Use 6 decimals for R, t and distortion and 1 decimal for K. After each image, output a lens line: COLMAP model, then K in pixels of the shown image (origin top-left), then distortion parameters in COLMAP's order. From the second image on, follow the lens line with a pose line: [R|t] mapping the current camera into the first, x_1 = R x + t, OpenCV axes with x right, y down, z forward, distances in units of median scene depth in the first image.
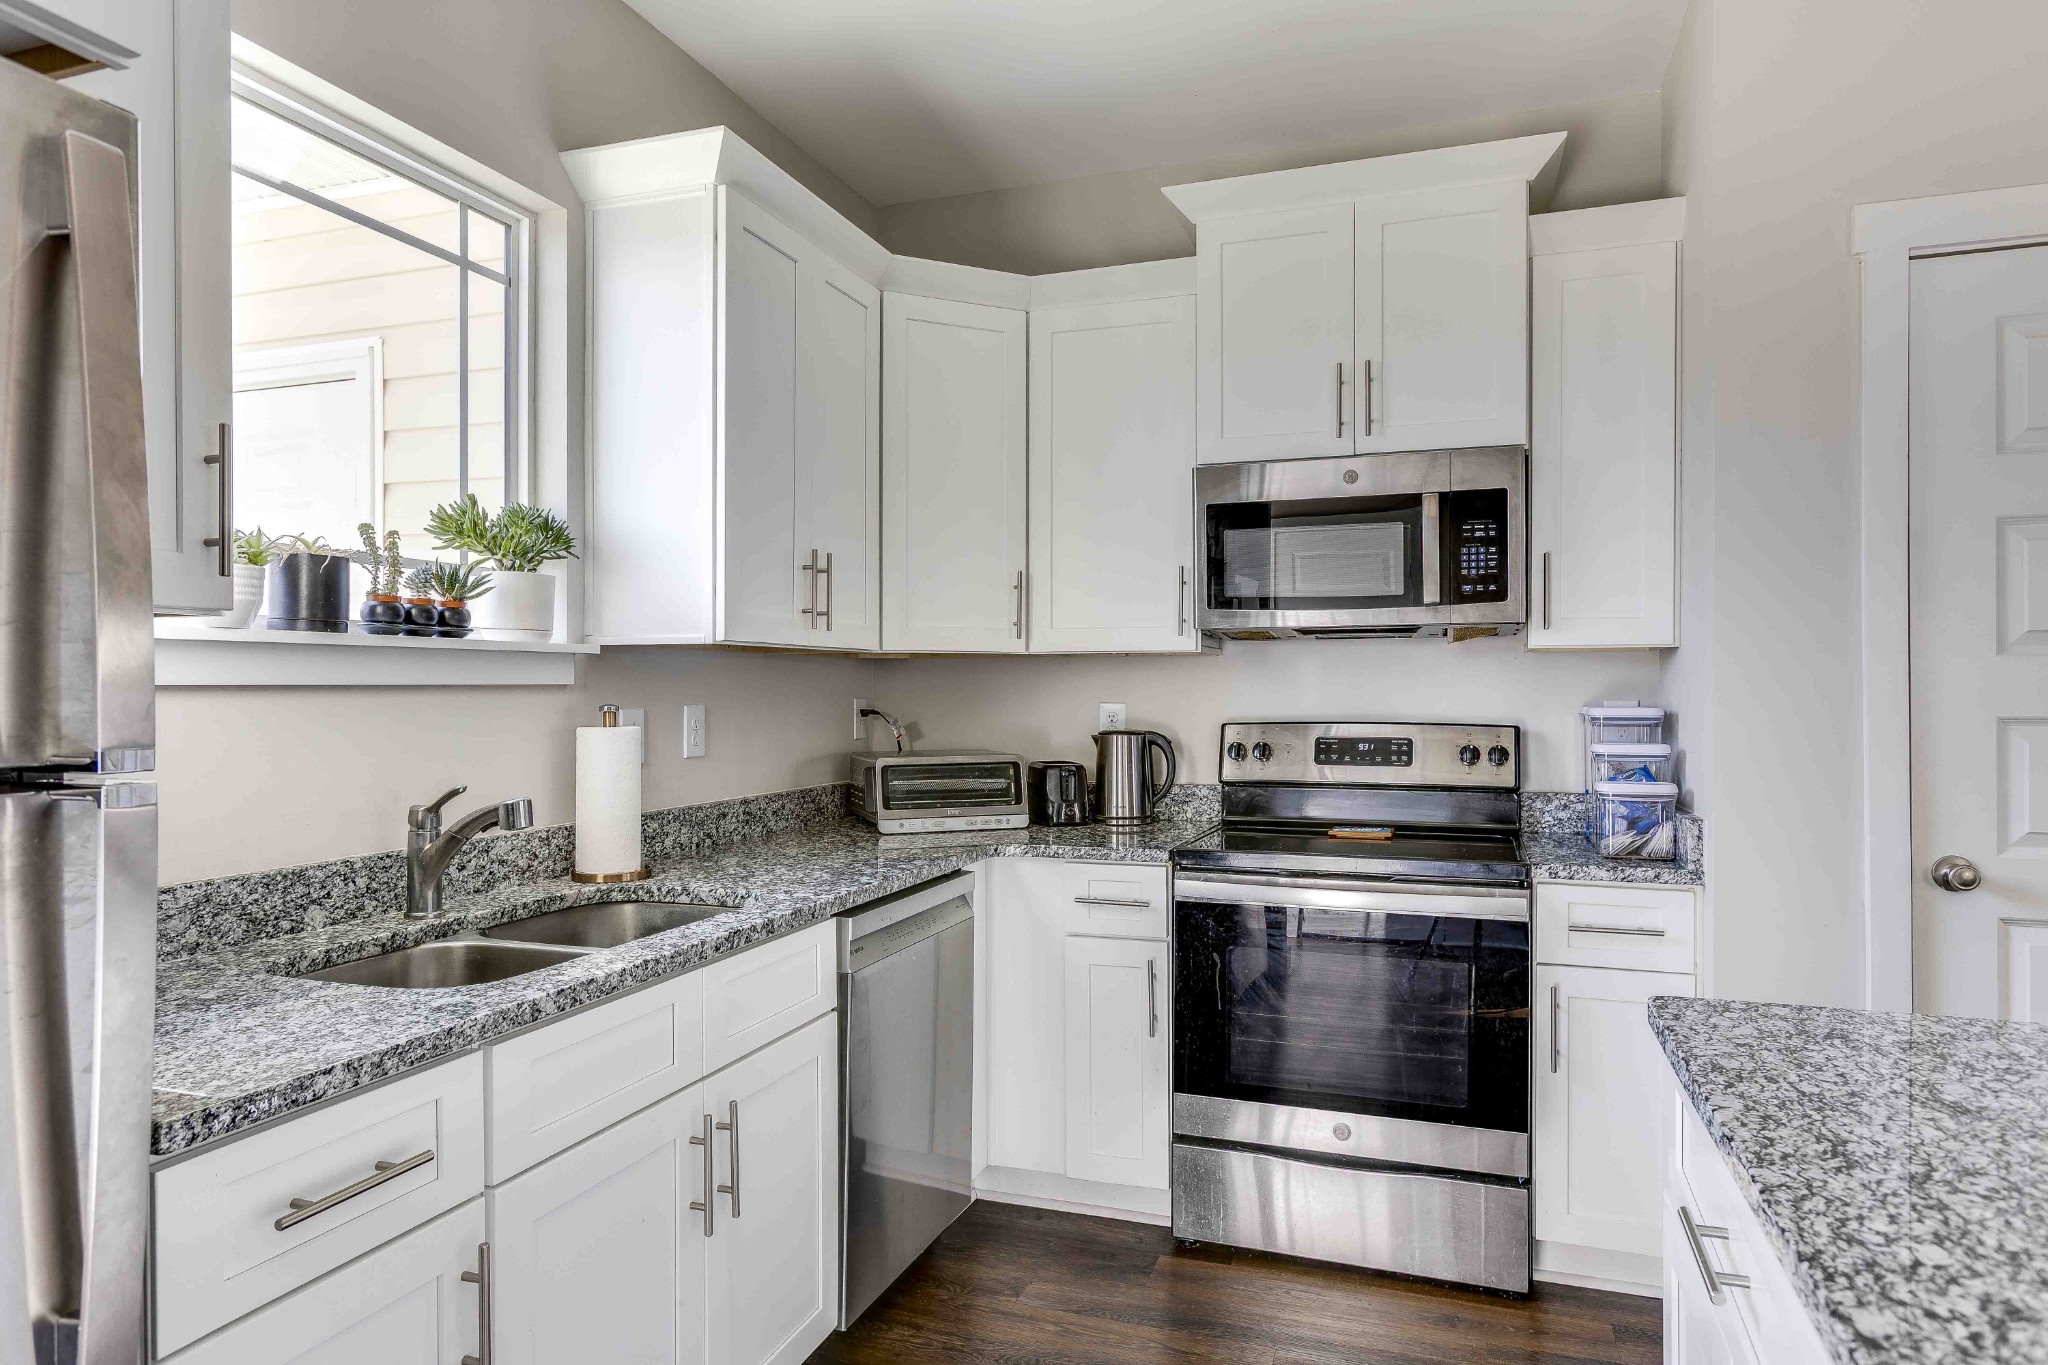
lens RADIAL K [[1185.9, 0, 1034.3], [0, 1185.9, 697.1], [0, 0, 1]] dist [-0.007291, 0.008251]
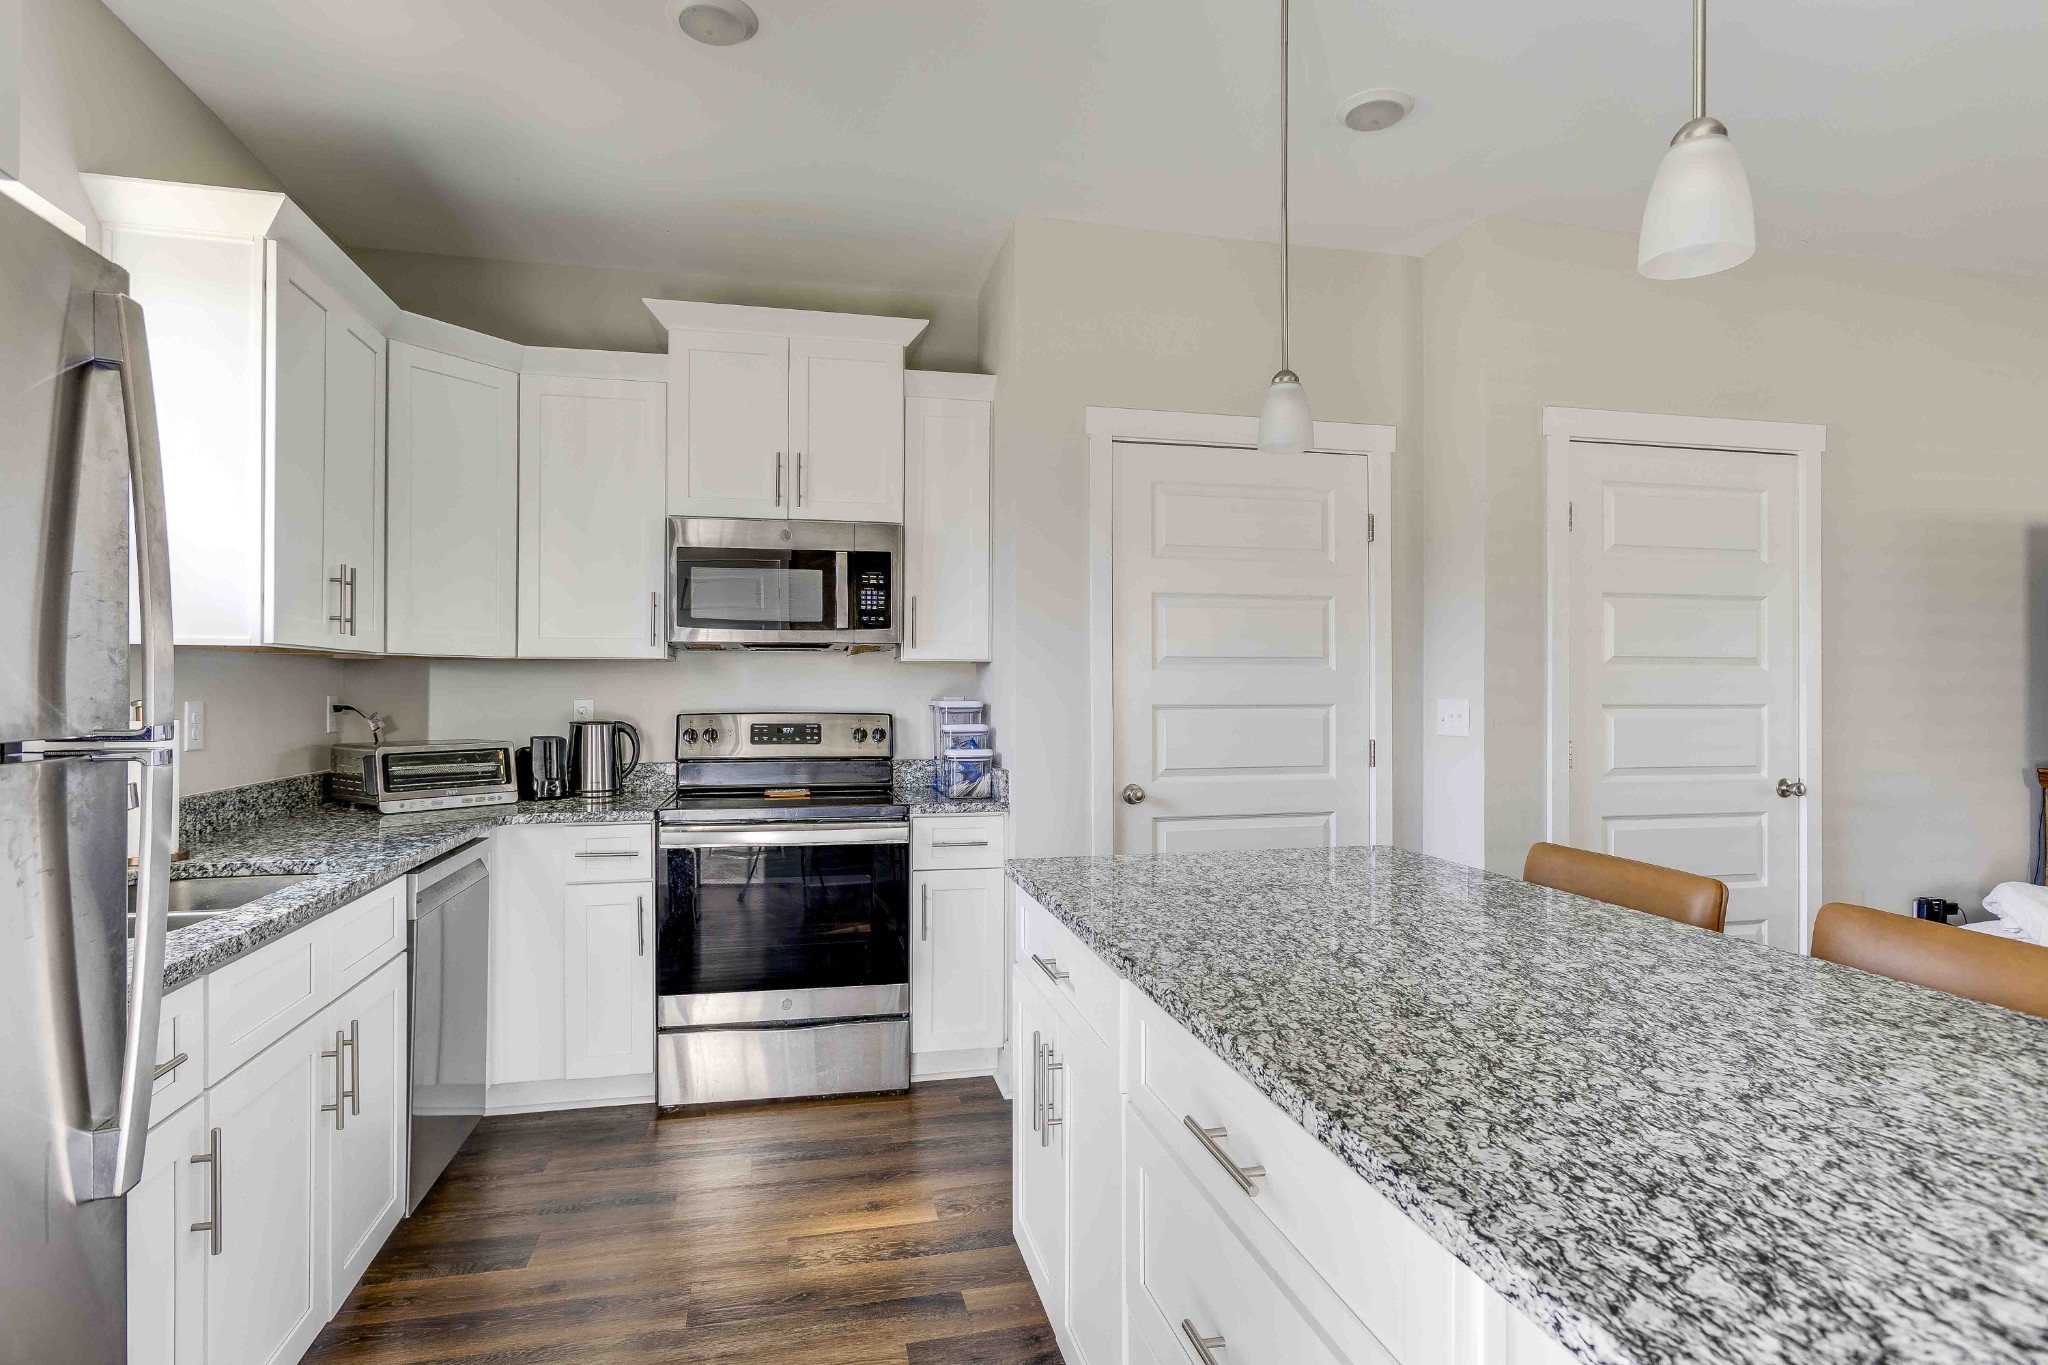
lens RADIAL K [[1058.0, 0, 988.1], [0, 1058.0, 688.8], [0, 0, 1]] dist [-0.007638, 0.004891]
pose [[0.858723, 0.003155, 0.512430, -0.170948], [-0.000022, 0.999981, -0.006119, 0.001823], [-0.512440, 0.005244, 0.858707, -0.191625]]
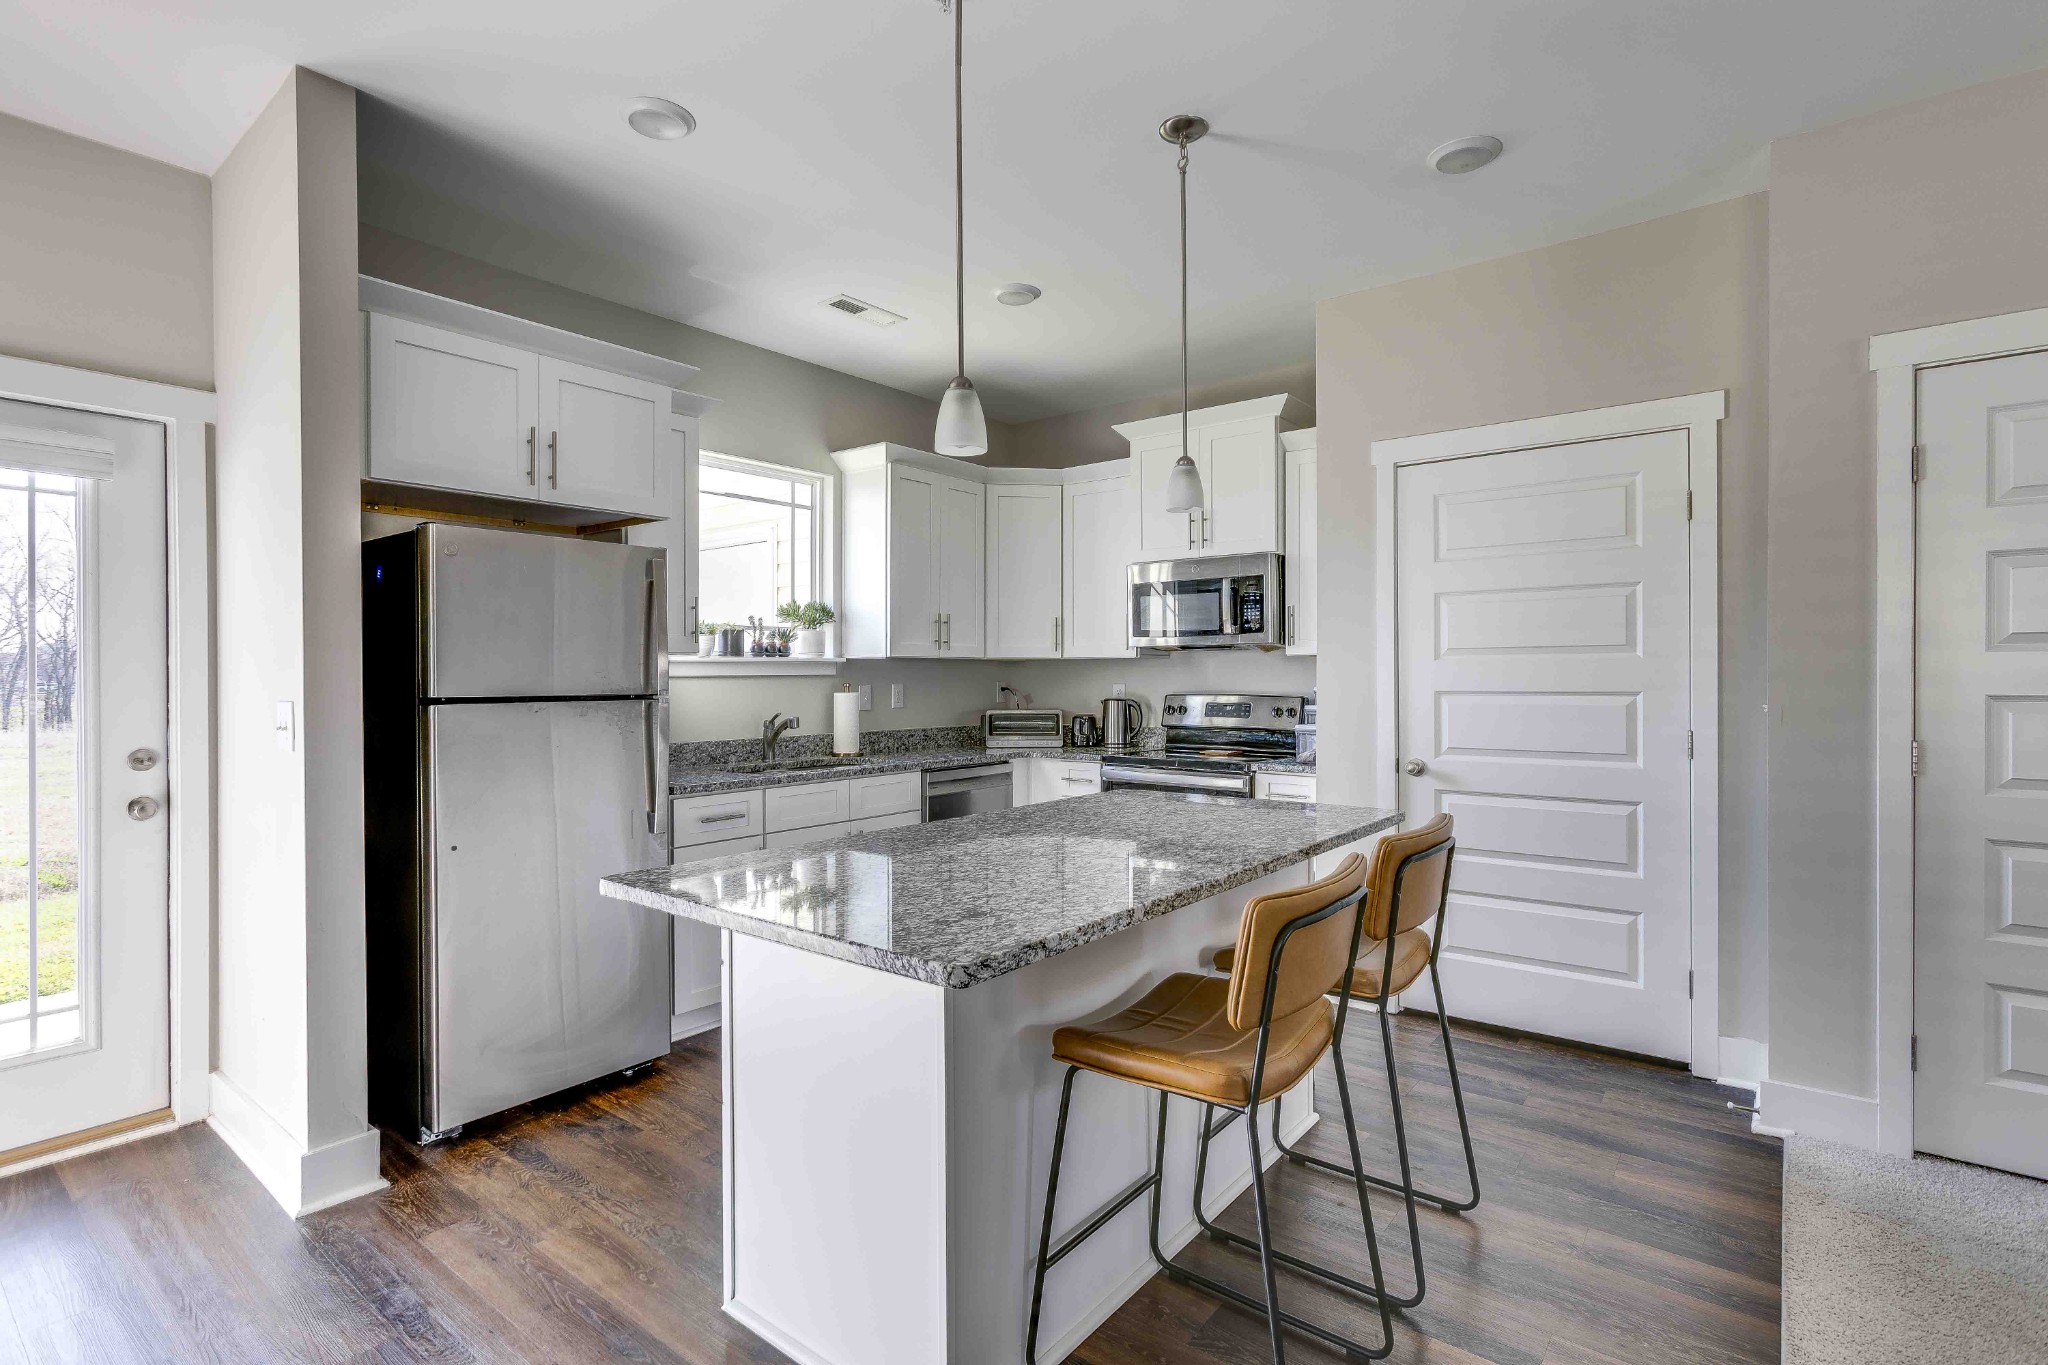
lens RADIAL K [[965.6, 0, 1016.2], [0, 965.6, 682.3], [0, 0, 1]] dist [-0.002731, -0.000184]
pose [[0.940361, 0.002131, -0.340173, 0.557908], [-0.002097, 0.999998, 0.000470, 0.001981], [0.340173, 0.000272, 0.940363, -0.639461]]
